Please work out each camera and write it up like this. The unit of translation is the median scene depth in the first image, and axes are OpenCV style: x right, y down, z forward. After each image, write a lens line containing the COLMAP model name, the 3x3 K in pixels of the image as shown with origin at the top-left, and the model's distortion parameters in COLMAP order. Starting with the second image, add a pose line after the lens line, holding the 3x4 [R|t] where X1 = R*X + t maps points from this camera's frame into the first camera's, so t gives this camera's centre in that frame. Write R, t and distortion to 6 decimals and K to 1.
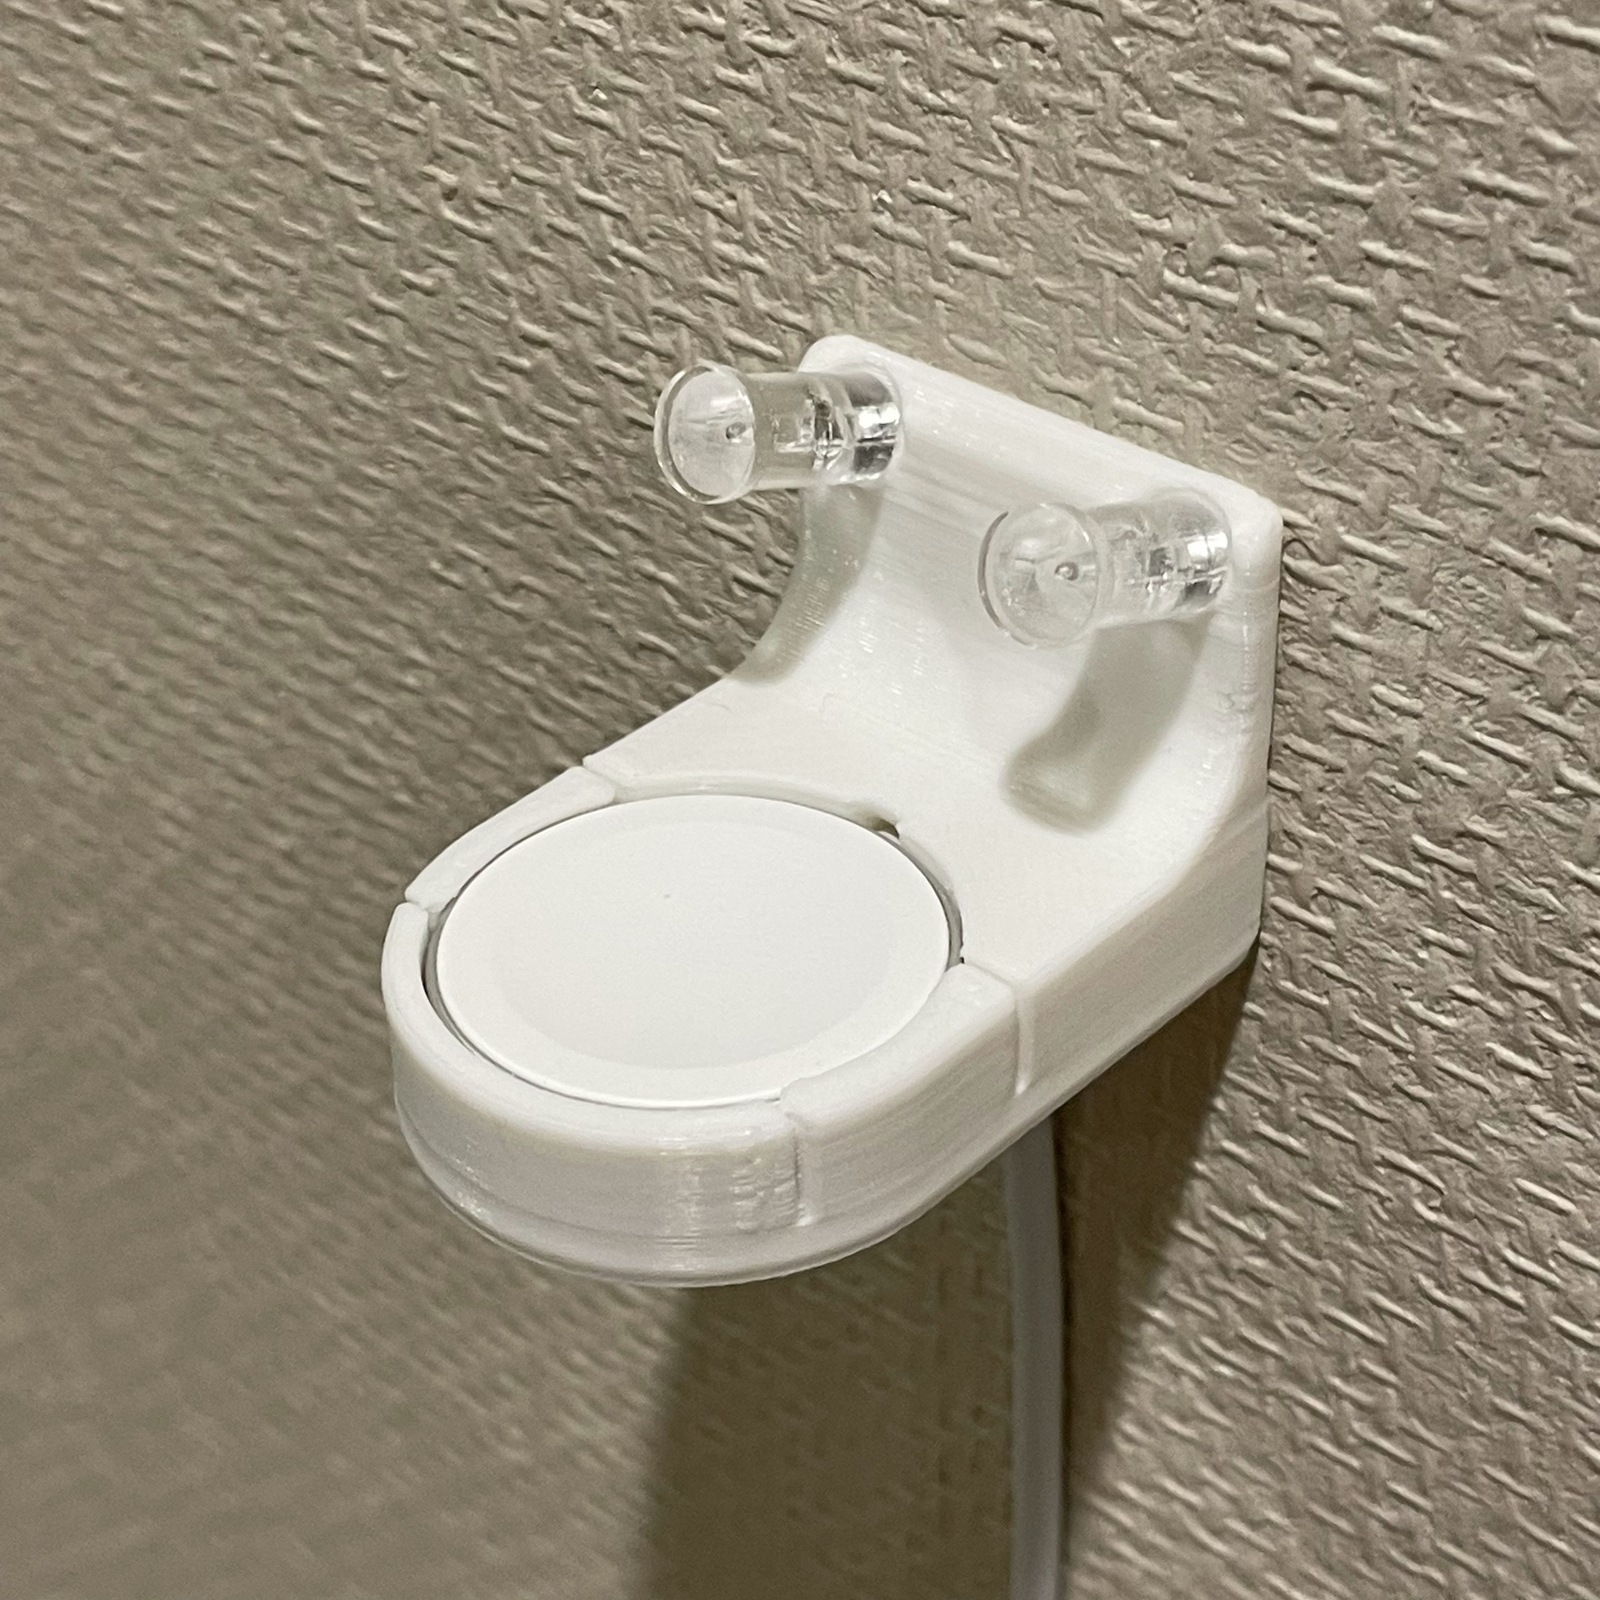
lens RADIAL K [[3473.7, 0, 795.3], [0, 3473.7, 775.2], [0, 0, 1]] dist [0.120828, 0.000000]
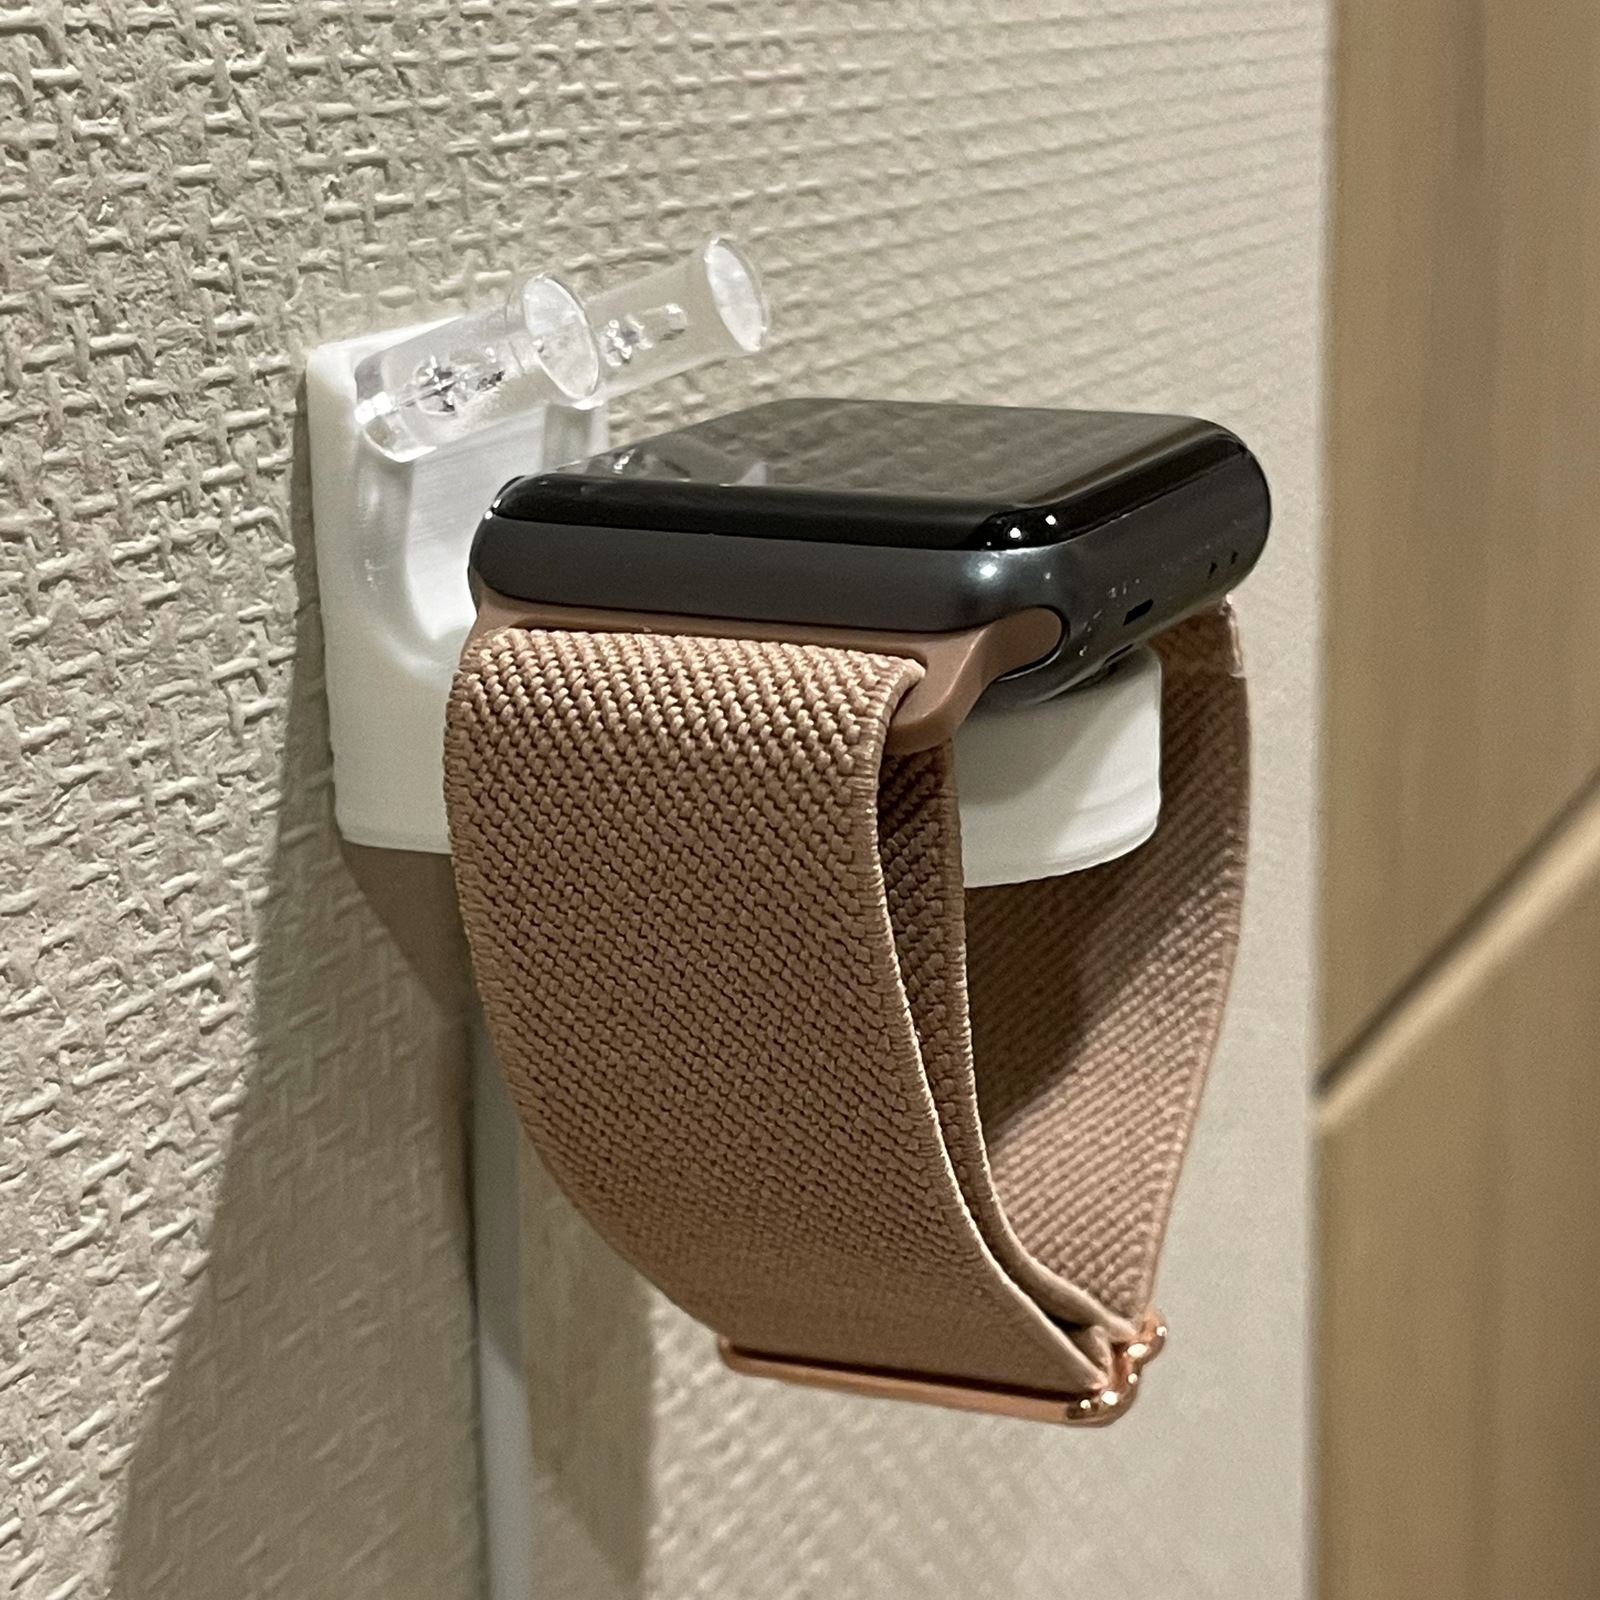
lens RADIAL K [[3473.7, 0, 768.2], [0, 3473.7, 780.9], [0, 0, 1]] dist [0.120828, 0.000000]
pose [[-0.301507, -0.190348, 0.934270, -1.072847], [0.564838, 0.753763, 0.335856, -0.320816], [-0.768148, 0.628974, -0.119749, 1.184087]]
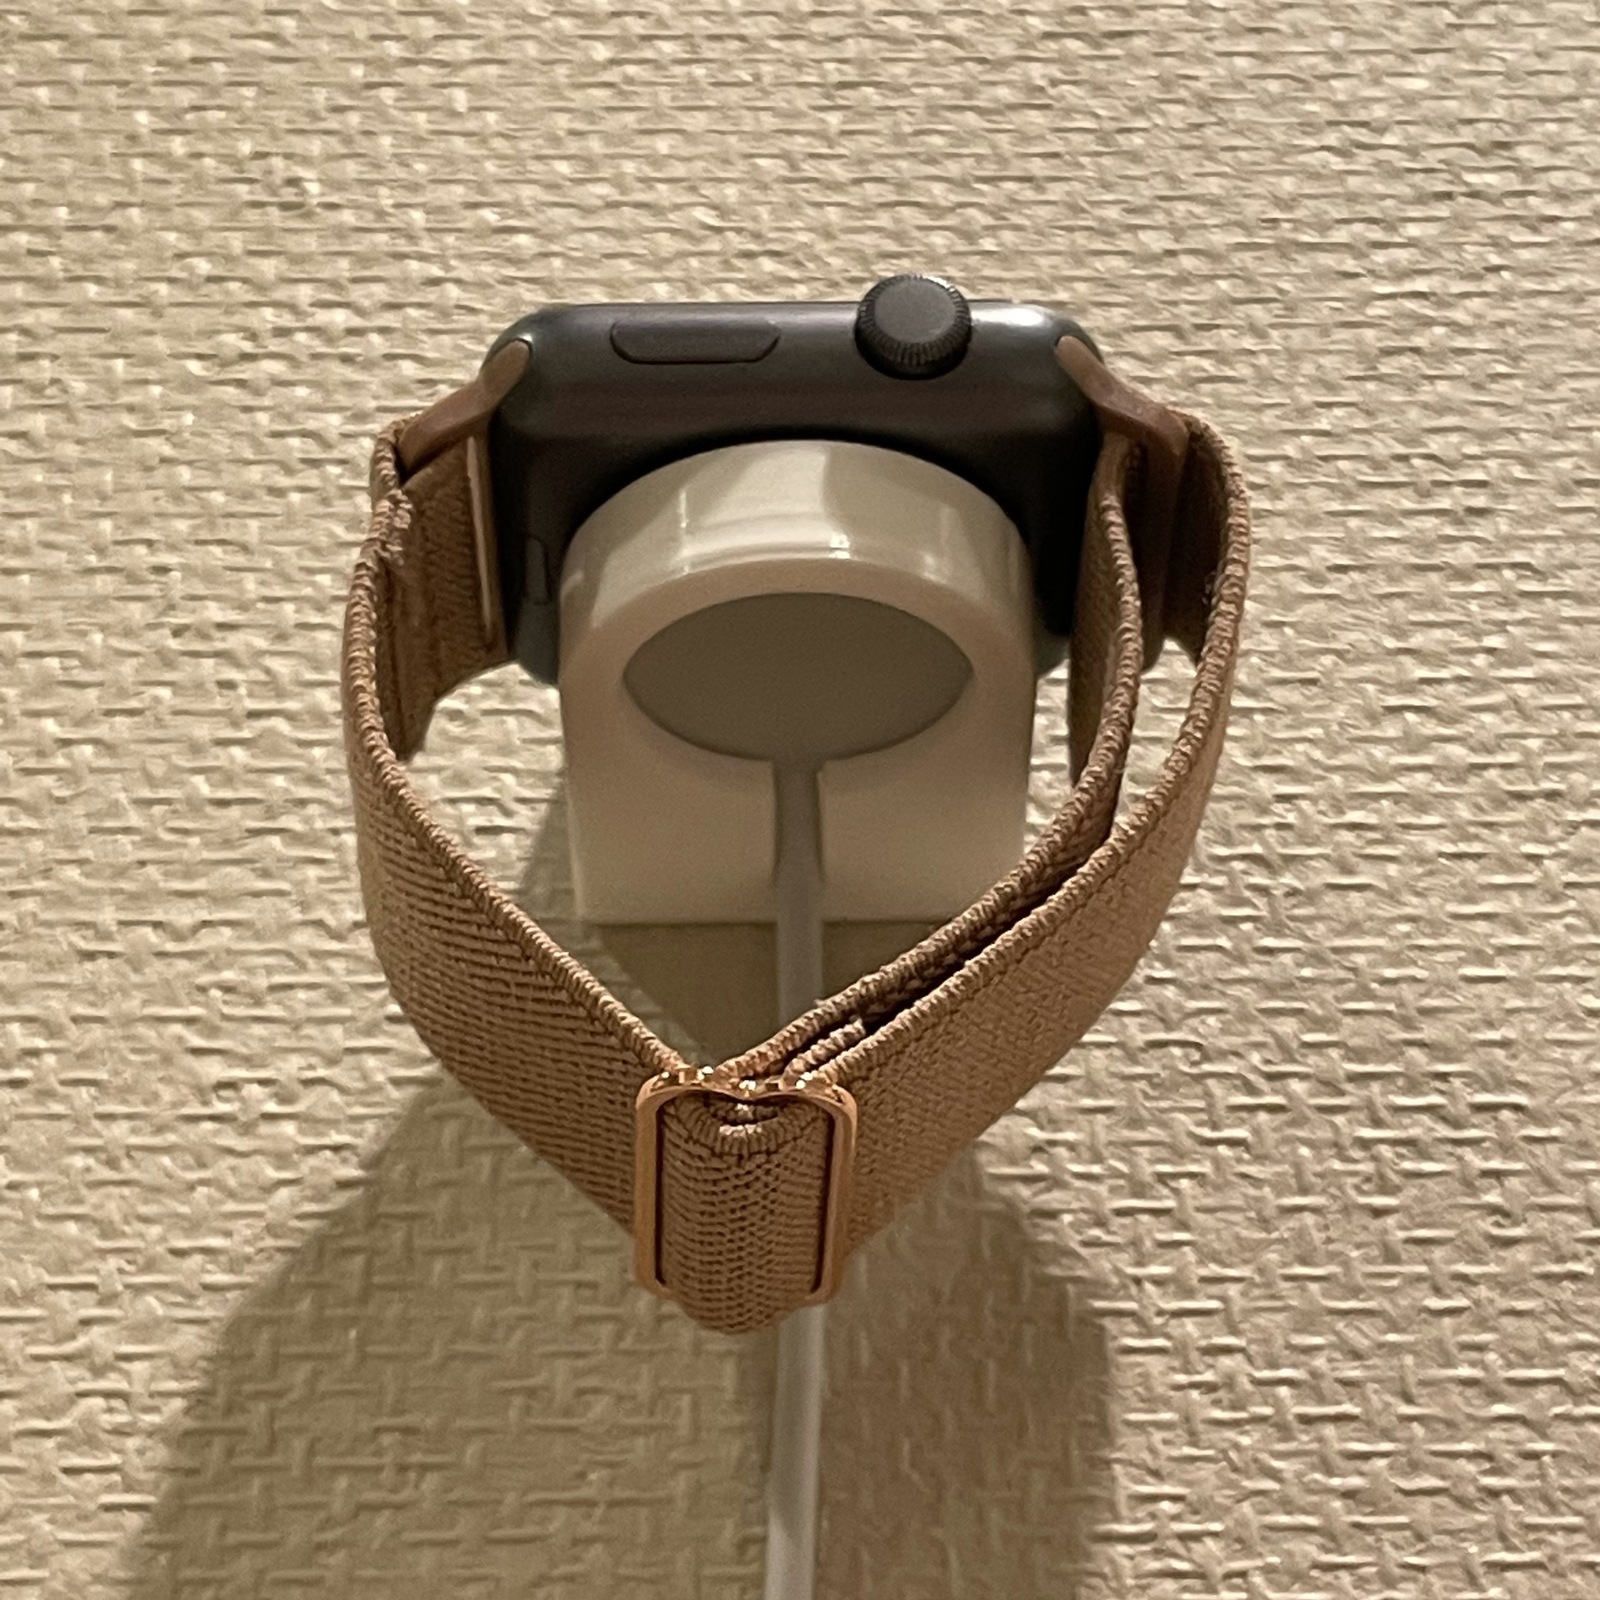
lens RADIAL K [[4243.3, 0, 805.8], [0, 4243.3, 802.2], [0, 0, 1]] dist [0.161864, 0.000000]
pose [[0.738457, 0.392833, 0.548055, -0.878083], [0.377912, 0.432020, -0.818866, 1.404357], [-0.558448, 0.811813, 0.170572, 0.787113]]
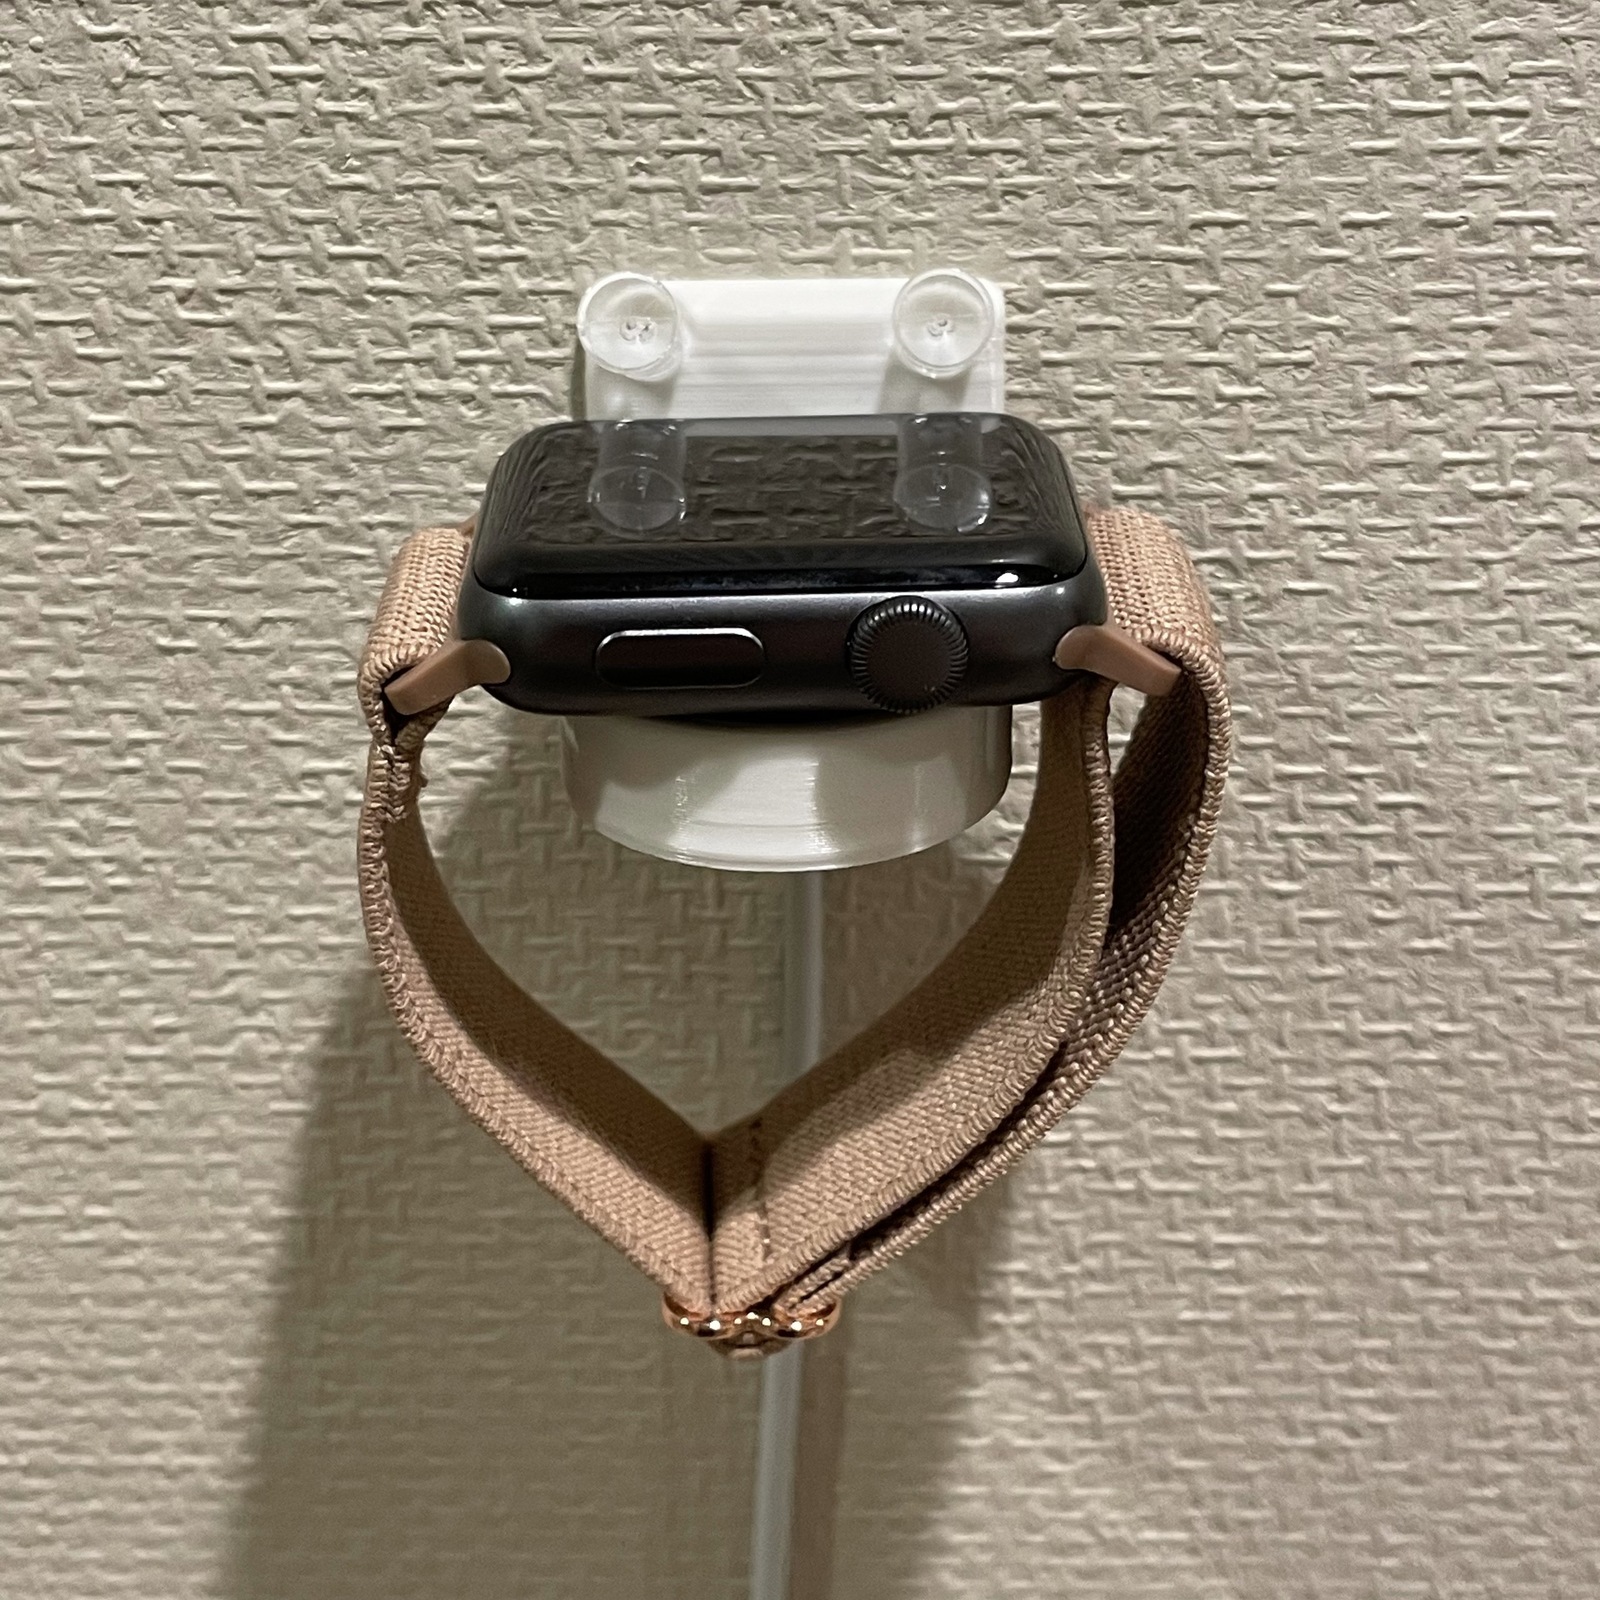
lens RADIAL K [[2917.7, 0, 812.5], [0, 2917.7, 802.1], [0, 0, 1]] dist [0.094192, 0.000000]
pose [[0.759458, -0.256927, 0.597673, -0.715878], [0.363295, 0.929608, -0.062017, 0.176827], [-0.539667, 0.264231, 0.799338, 0.097518]]
